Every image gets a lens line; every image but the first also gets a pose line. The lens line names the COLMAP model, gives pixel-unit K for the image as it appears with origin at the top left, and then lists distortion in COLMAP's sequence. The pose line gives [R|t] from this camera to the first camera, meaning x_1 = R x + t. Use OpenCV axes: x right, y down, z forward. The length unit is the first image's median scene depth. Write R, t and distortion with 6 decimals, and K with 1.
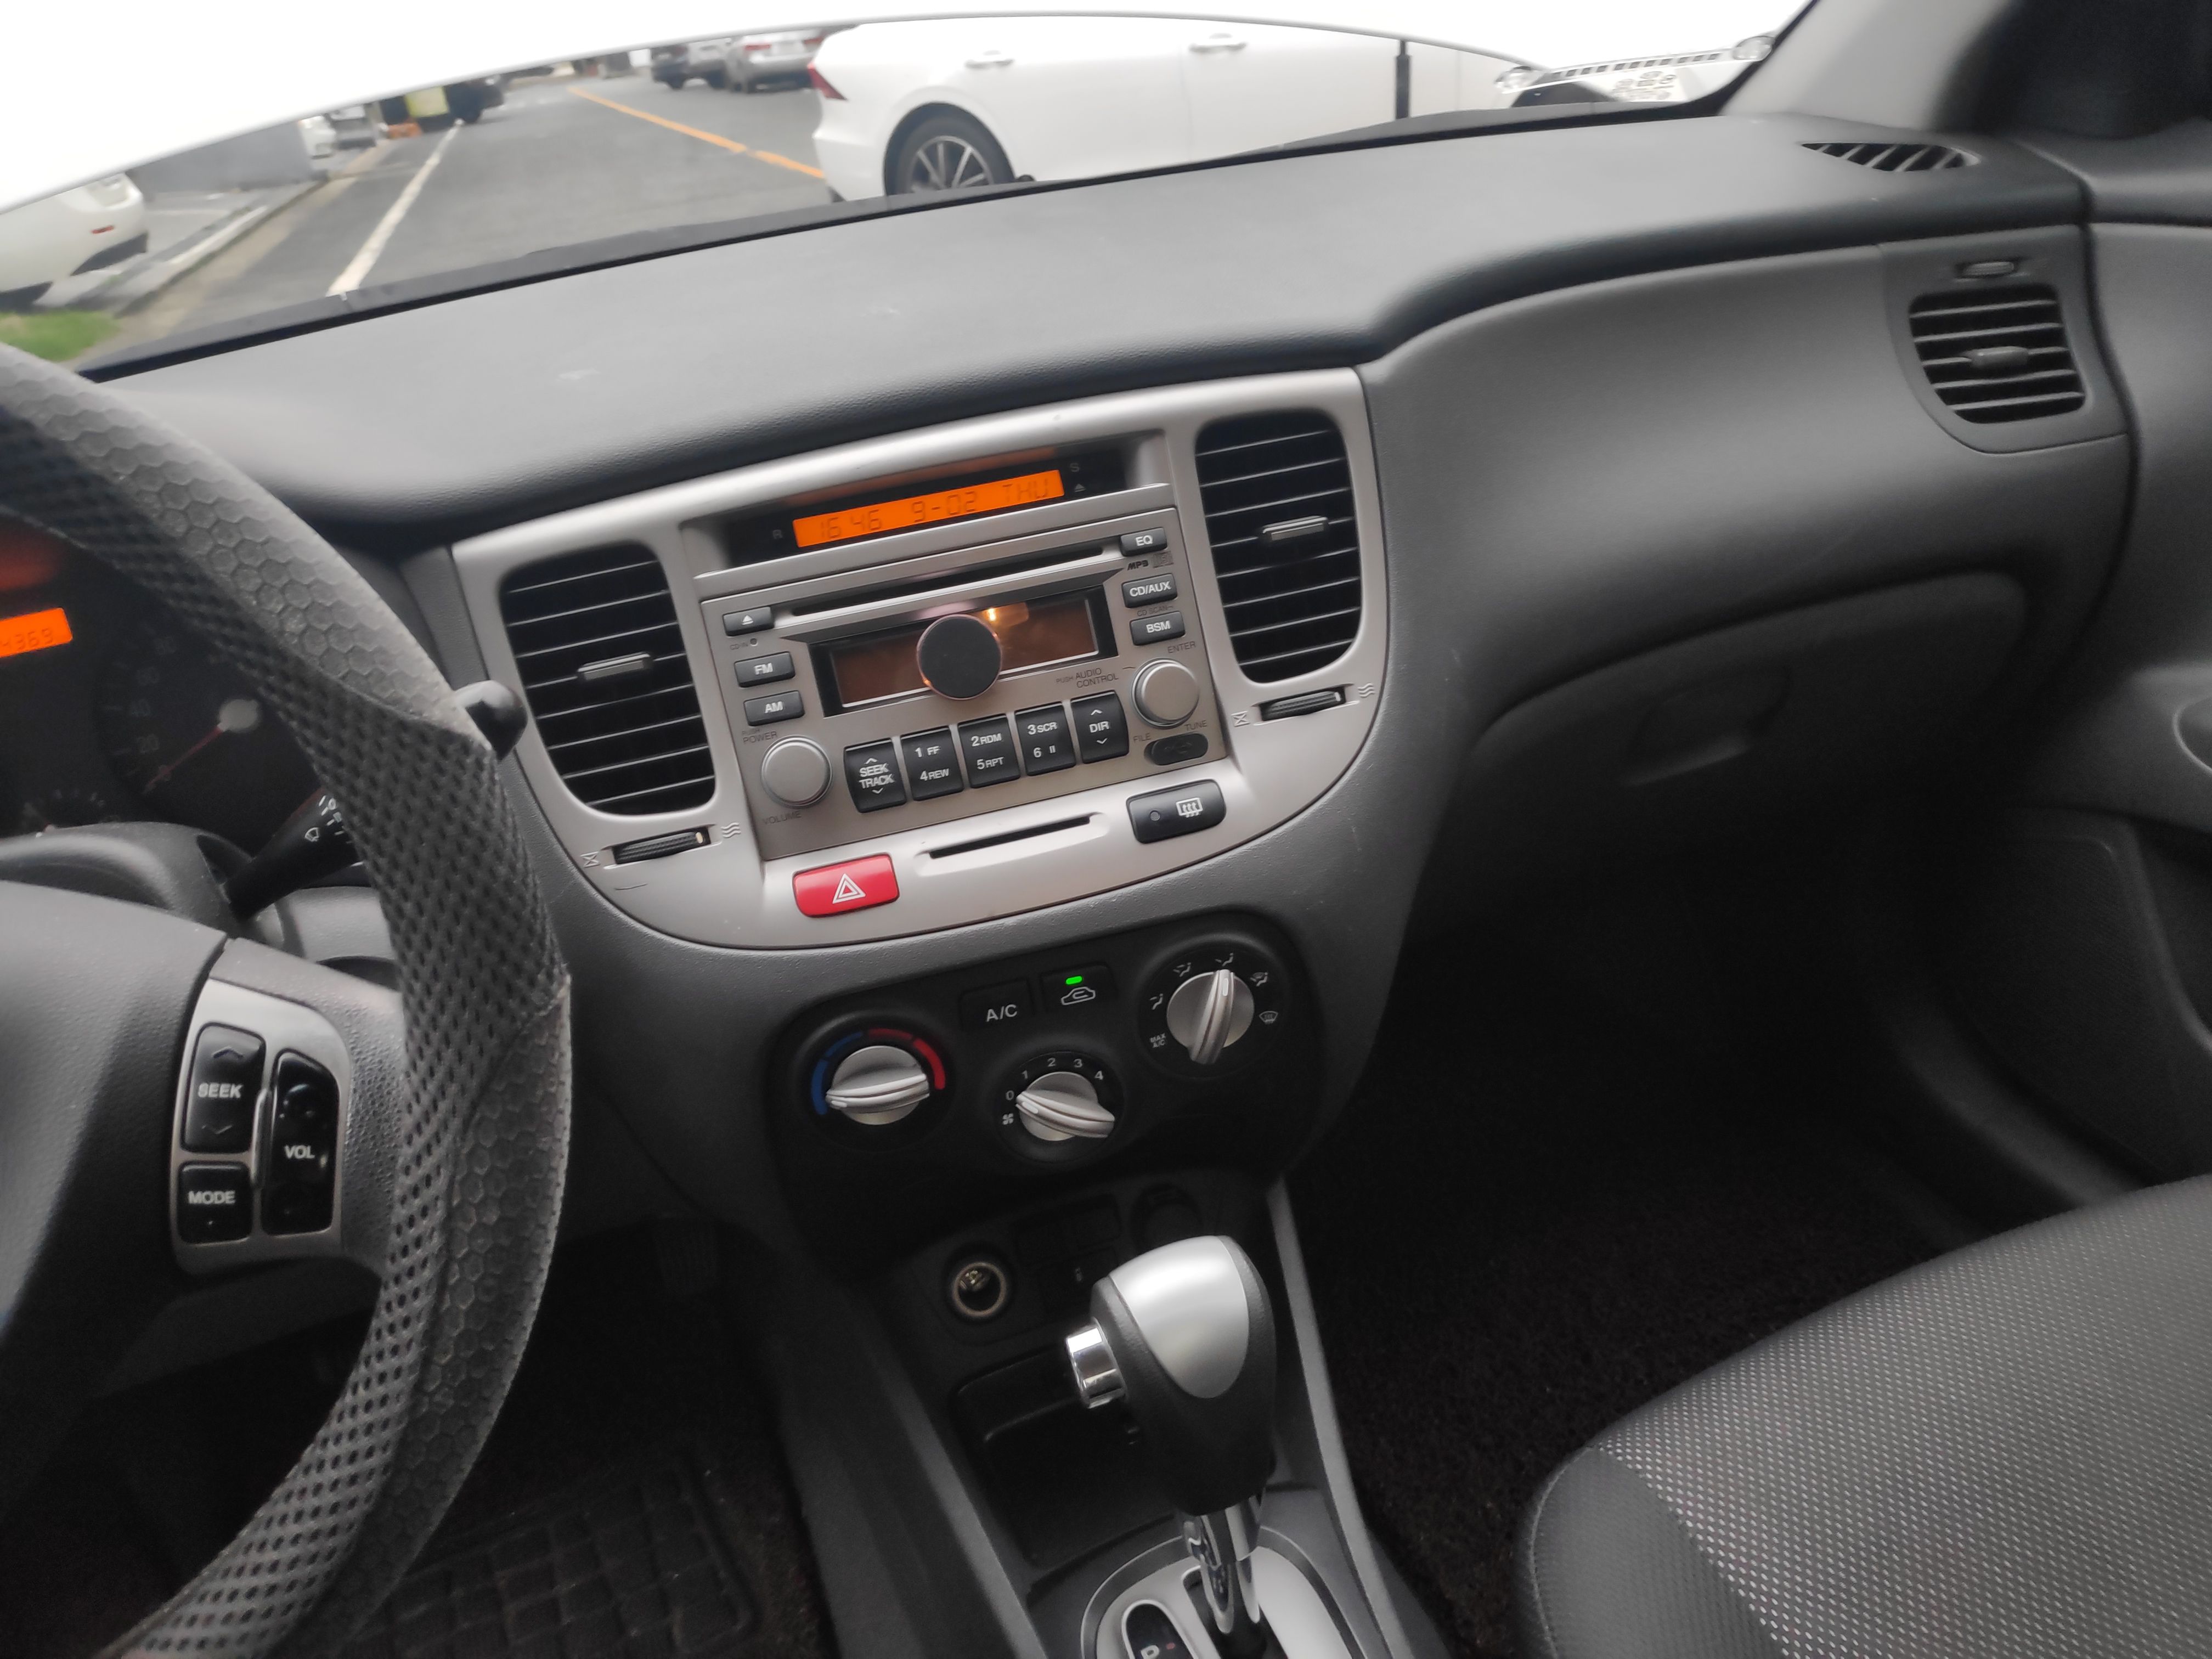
lens RADIAL K [[1816.9, 0, 1104.9], [0, 1816.9, 850.3], [0, 0, 1]] dist [-0.138450, 0.182089]
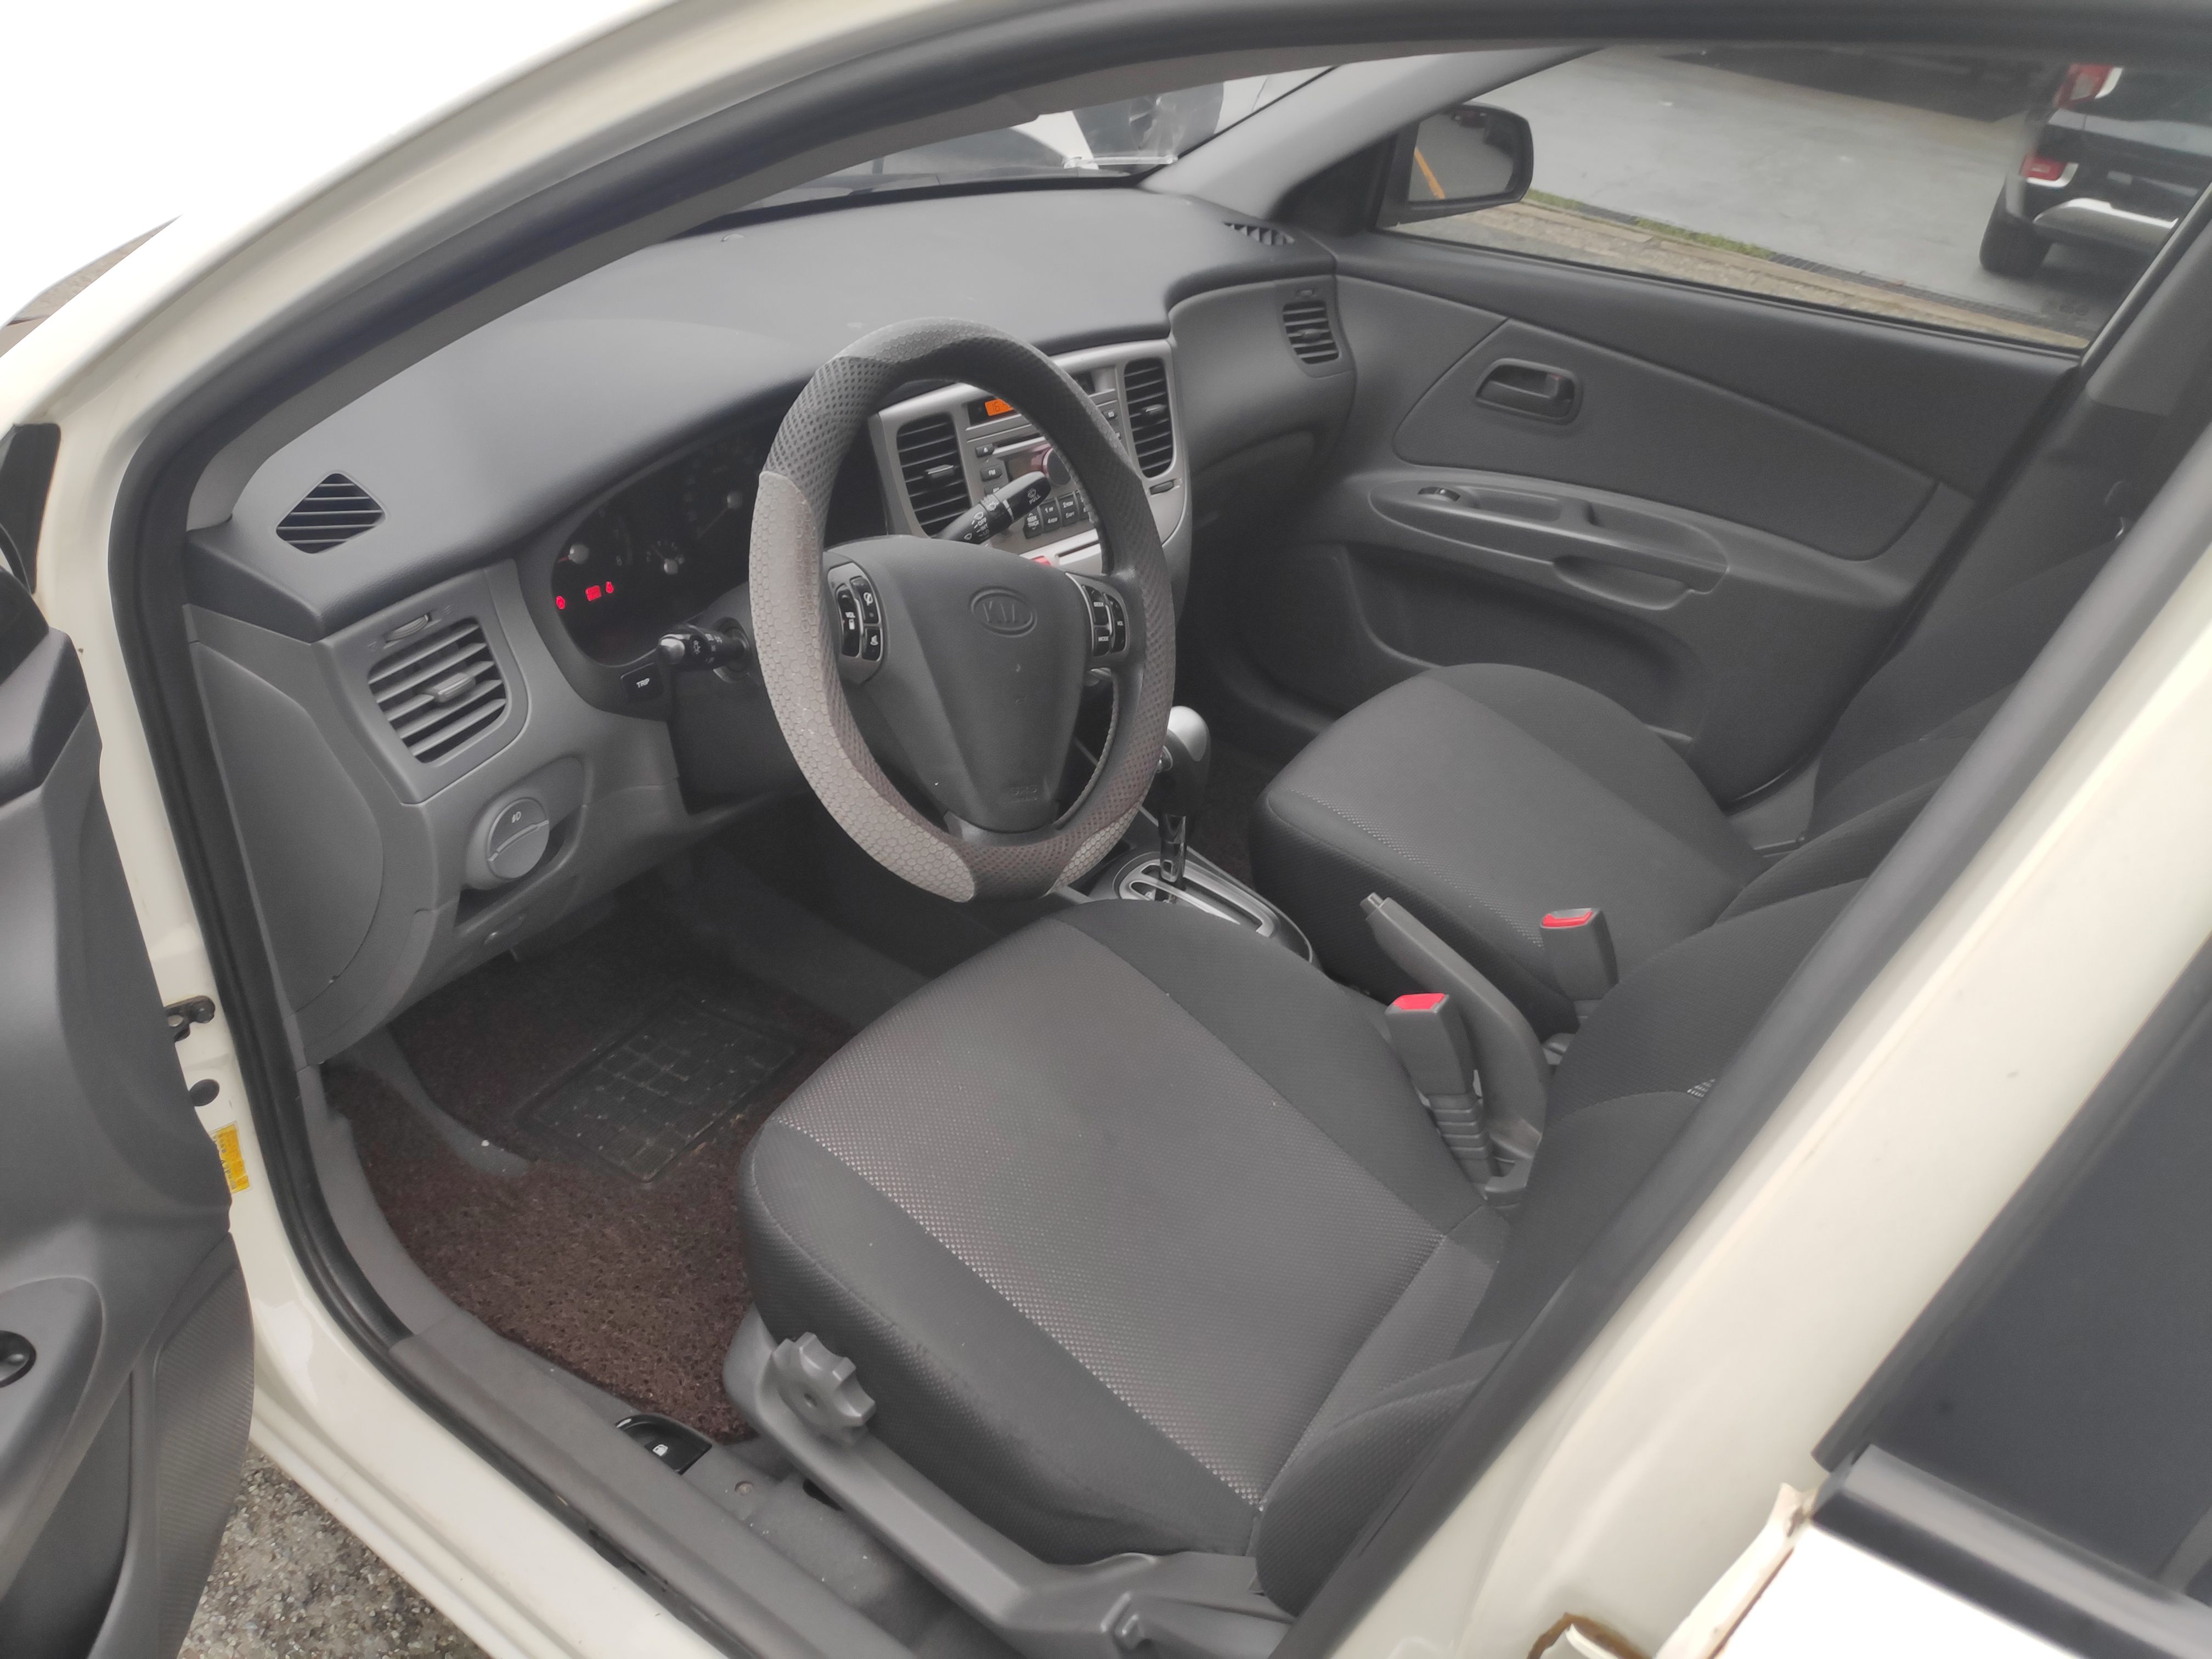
lens RADIAL K [[1609.0, 0, 1106.0], [0, 1609.0, 829.5], [0, 0, 1]] dist [0.018104, -0.039917]
pose [[0.803819, -0.139940, 0.578179, -1.194179], [0.098593, 0.989834, 0.102505, 0.133535], [-0.586646, -0.025391, 0.809445, -0.633770]]
